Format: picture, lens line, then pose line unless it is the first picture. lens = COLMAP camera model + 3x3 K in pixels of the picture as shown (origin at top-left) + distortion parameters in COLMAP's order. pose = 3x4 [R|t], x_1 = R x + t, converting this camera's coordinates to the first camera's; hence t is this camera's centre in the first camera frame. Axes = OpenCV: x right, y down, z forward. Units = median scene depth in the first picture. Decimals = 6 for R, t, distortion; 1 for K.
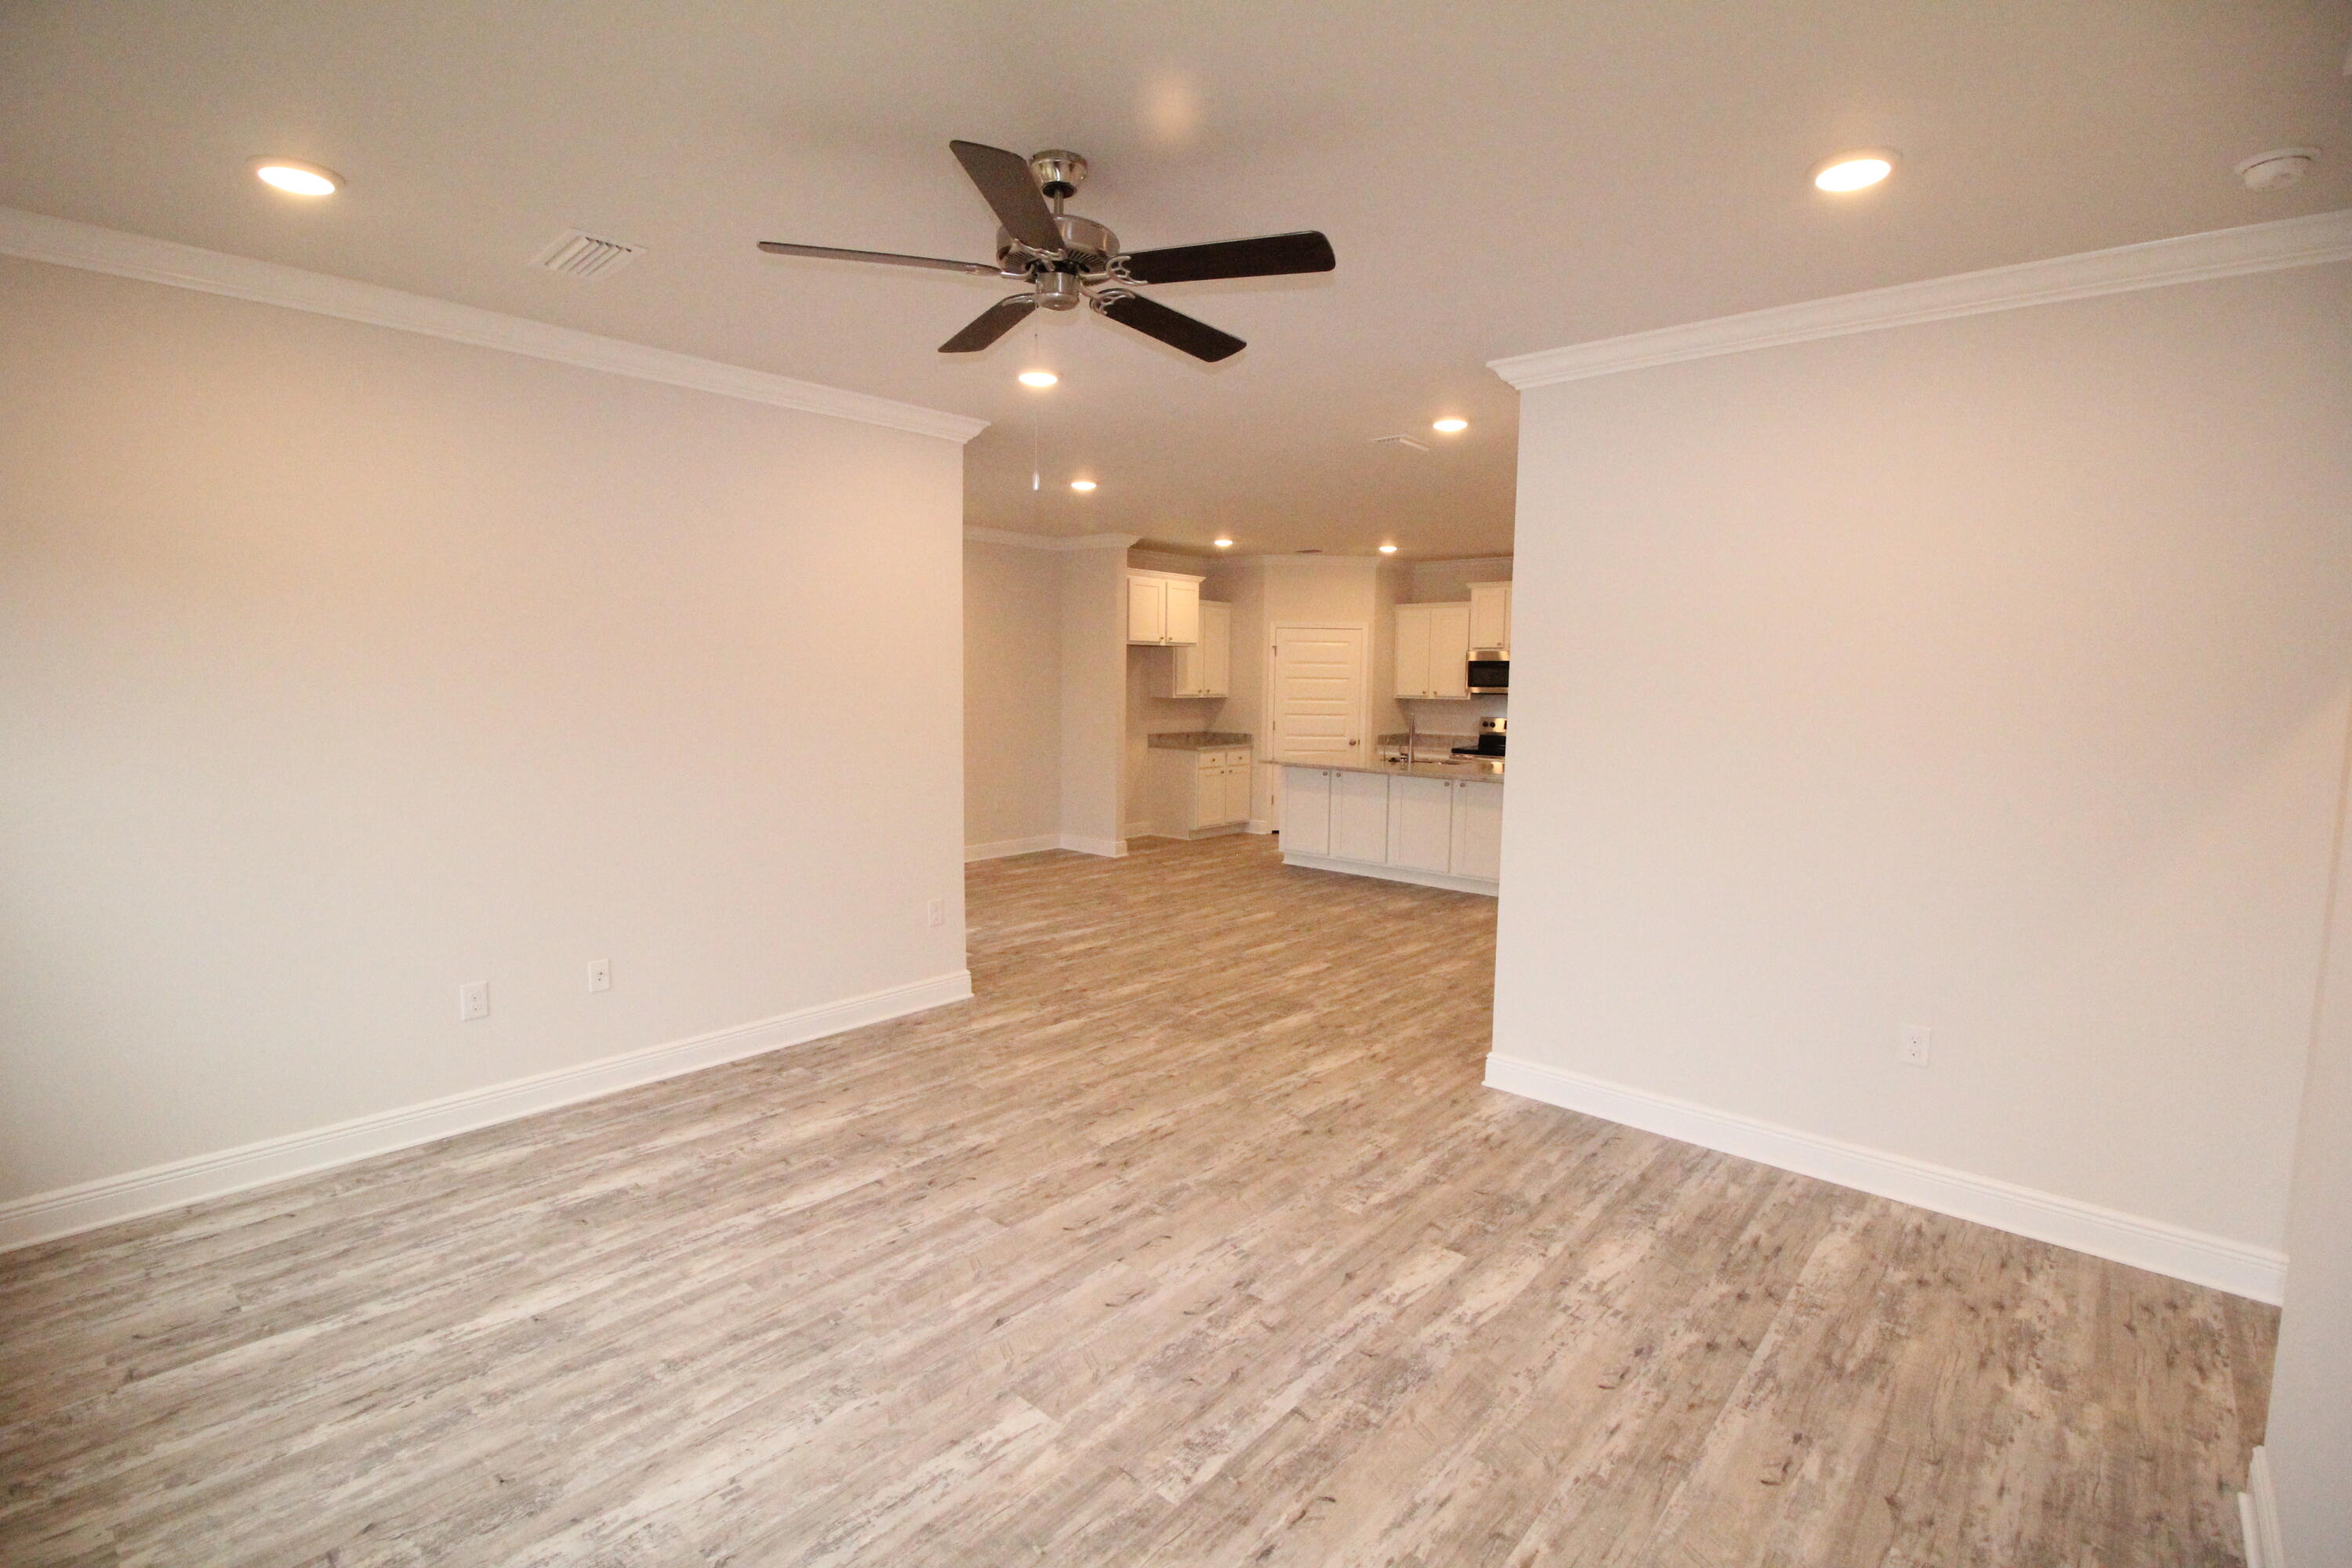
lens RADIAL K [[1094.8, 0, 1176.6], [0, 1094.8, 784.1], [0, 0, 1]] dist [0.005781, 0.000440]
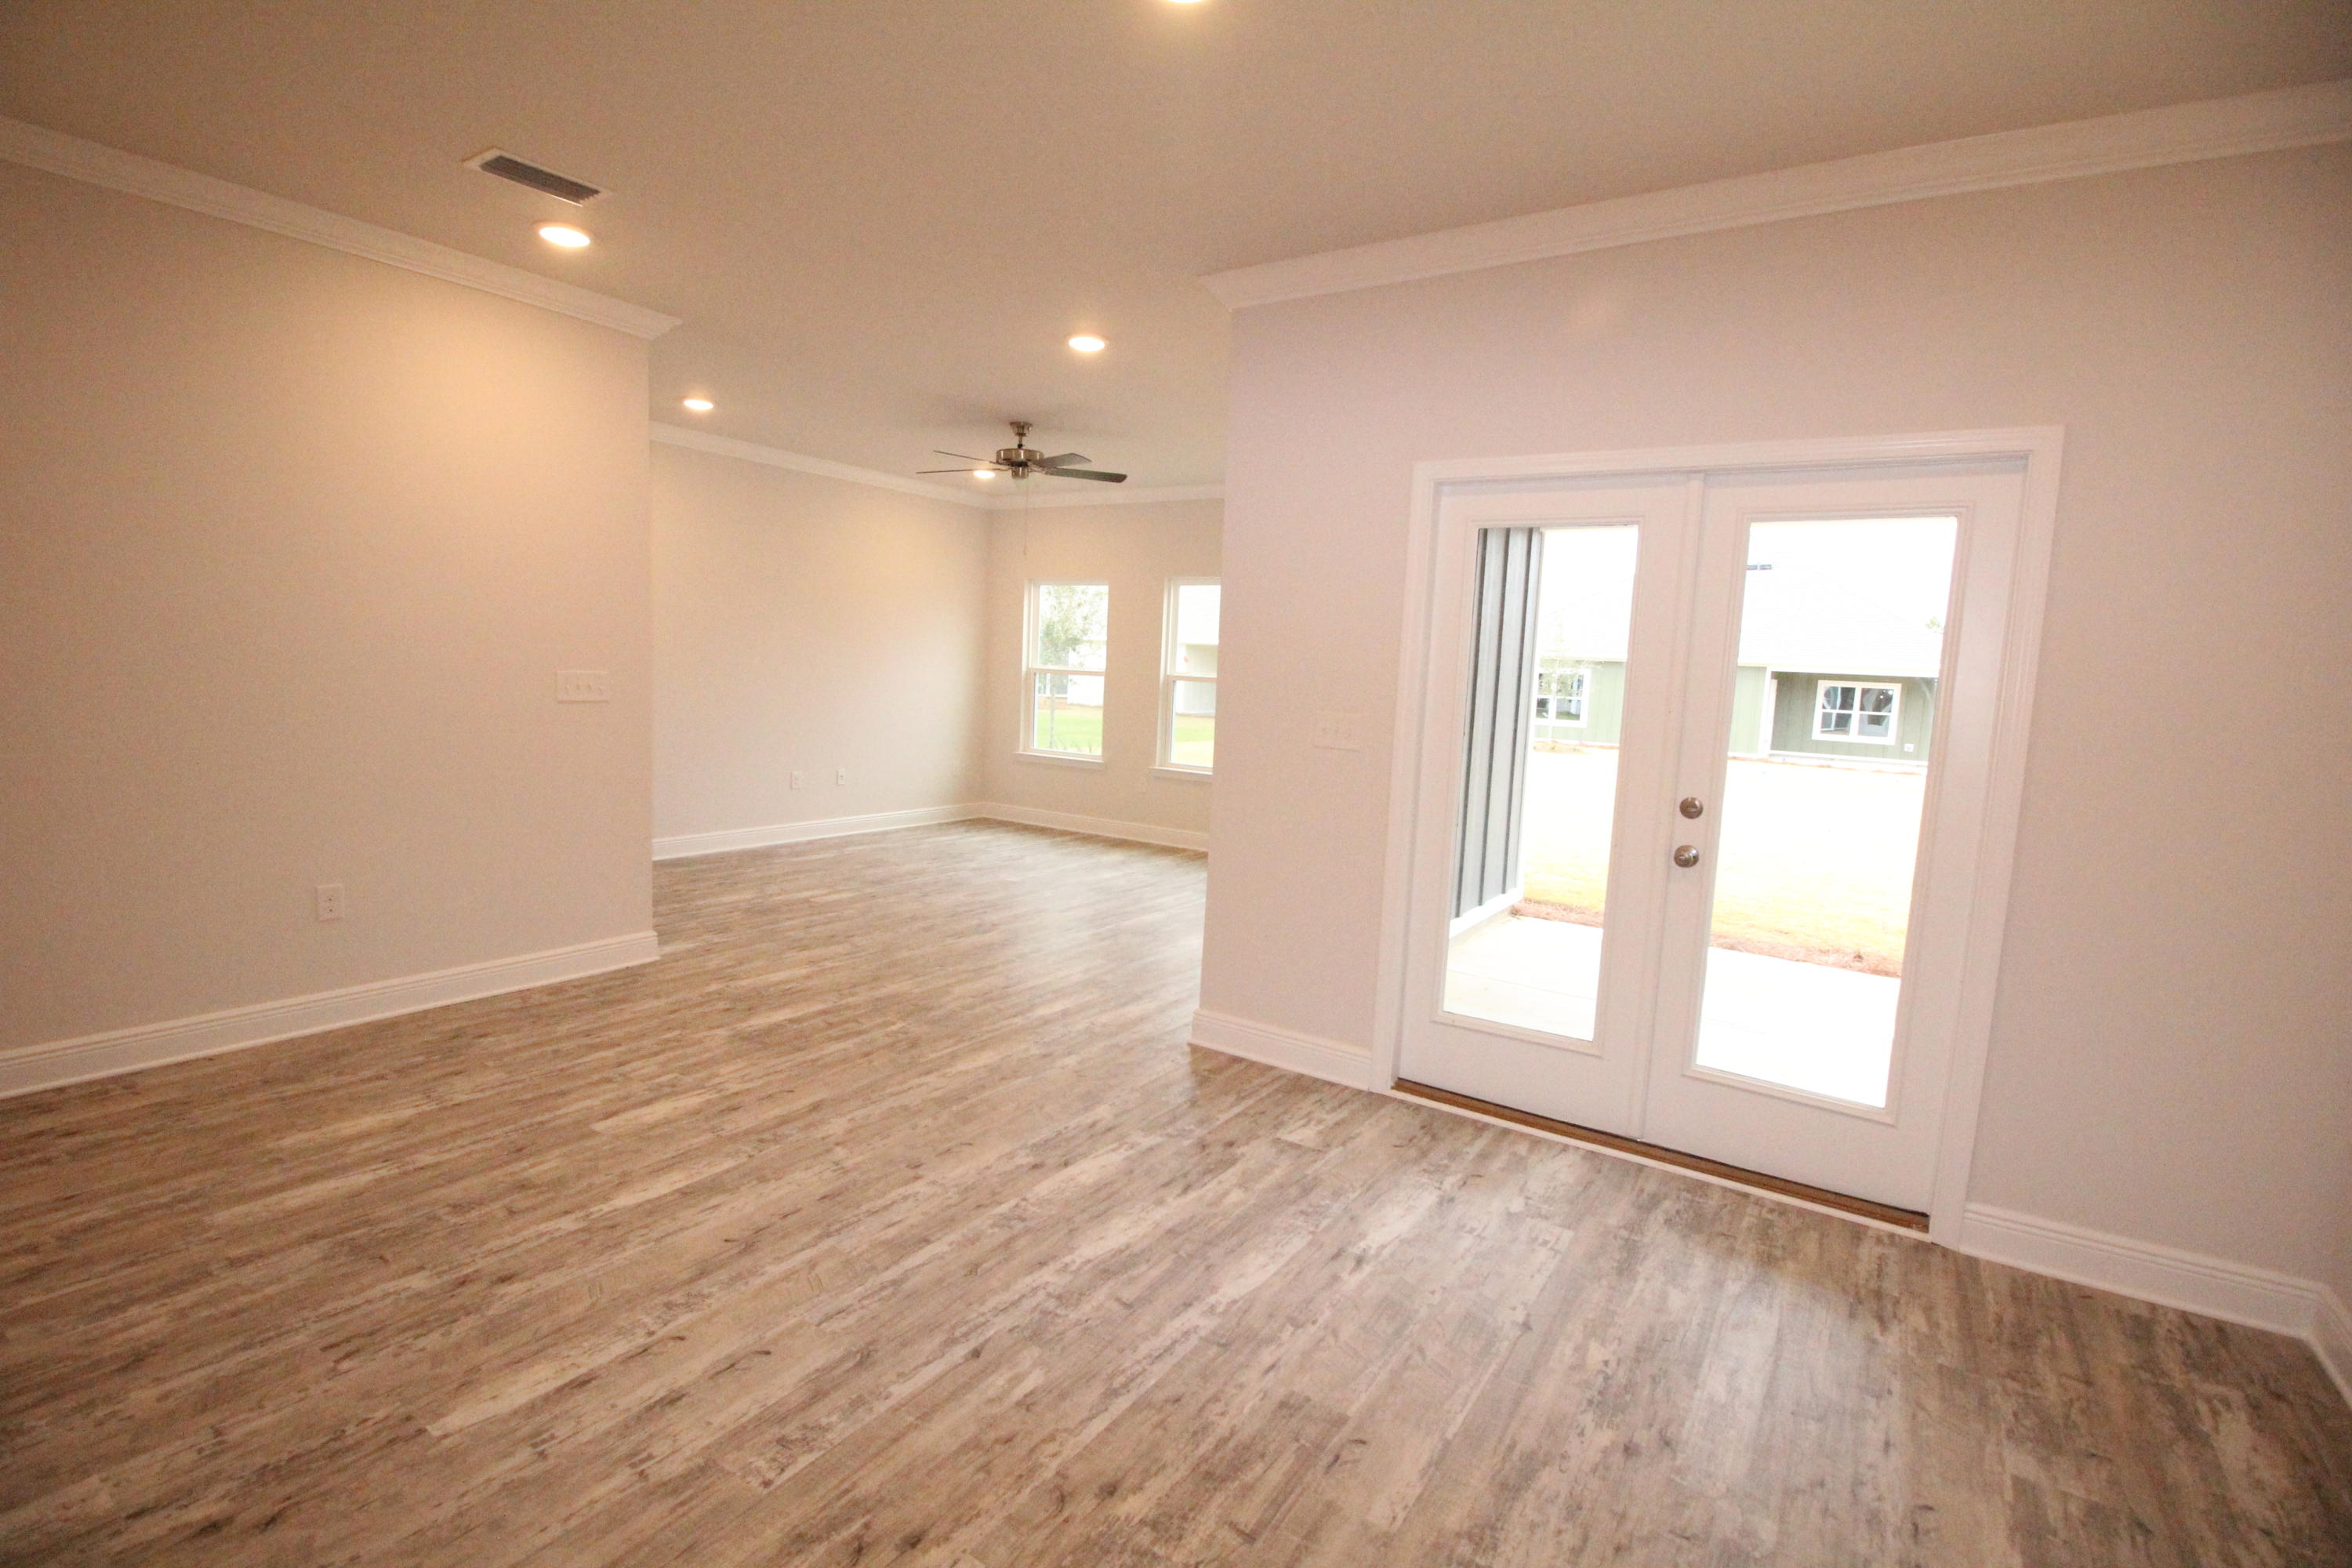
lens RADIAL K [[1094.8, 0, 1178.8], [0, 1094.8, 776.2], [0, 0, 1]] dist [0.005781, 0.000440]
pose [[-0.988118, -0.041758, -0.147913, -0.058948], [-0.071665, 0.976540, 0.203061, -0.143308], [0.135963, 0.211249, -0.967930, 1.716830]]
